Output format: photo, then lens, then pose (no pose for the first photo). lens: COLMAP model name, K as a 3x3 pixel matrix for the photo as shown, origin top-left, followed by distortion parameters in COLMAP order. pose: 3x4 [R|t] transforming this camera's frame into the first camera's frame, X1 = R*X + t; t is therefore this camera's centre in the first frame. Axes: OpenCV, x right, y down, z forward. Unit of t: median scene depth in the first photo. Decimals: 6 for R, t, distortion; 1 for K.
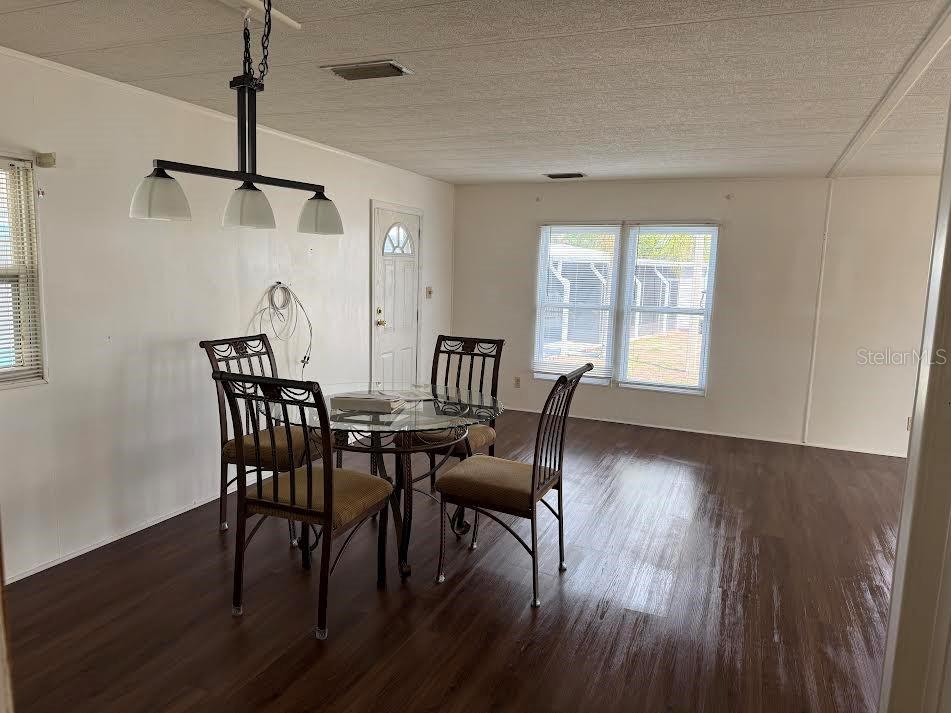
lens RADIAL K [[667.1, 0, 469.3], [0, 667.1, 353.7], [0, 0, 1]] dist [0.106927, -0.138048]
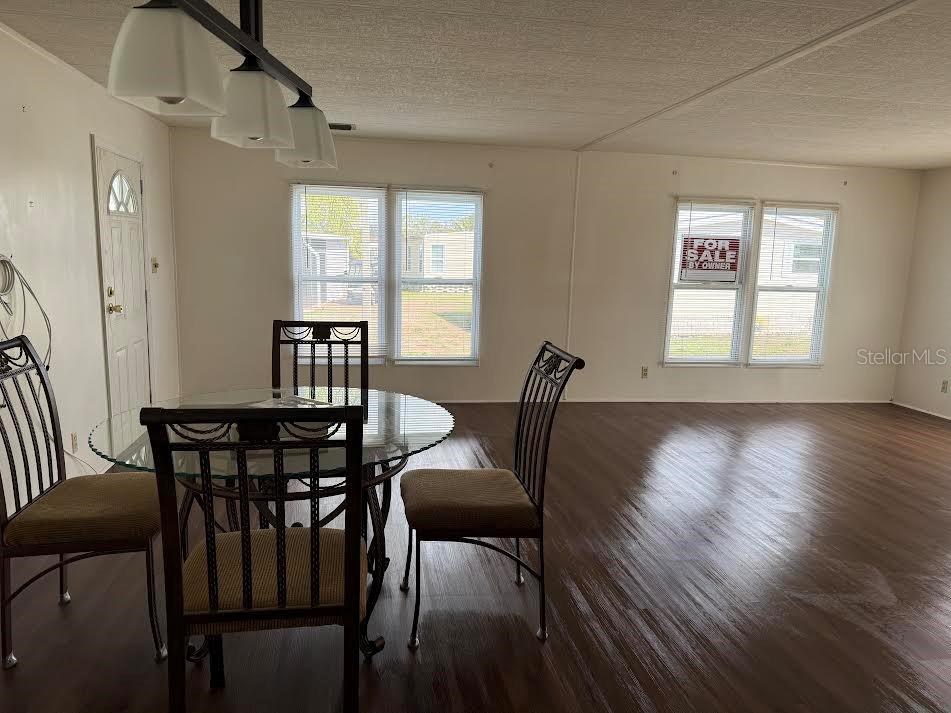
lens RADIAL K [[667.1, 0, 469.3], [0, 667.1, 353.7], [0, 0, 1]] dist [0.106927, -0.138048]
pose [[0.850151, -0.087689, 0.519185, -0.222177], [0.067052, 0.996037, 0.058432, -0.017277], [-0.522251, -0.014863, 0.852662, 0.203693]]
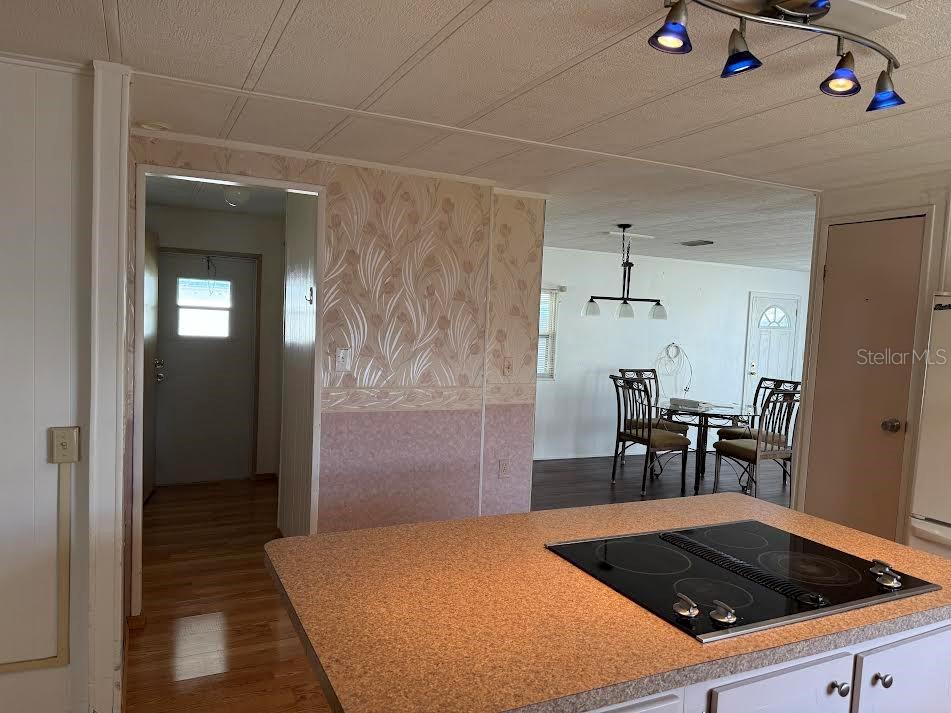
lens RADIAL K [[667.1, 0, 469.3], [0, 667.1, 353.7], [0, 0, 1]] dist [0.106927, -0.138048]
pose [[0.755107, 0.039169, -0.654431, 0.423668], [-0.104912, 0.992569, -0.061644, 0.078261], [0.647153, 0.115206, 0.753605, -0.603281]]
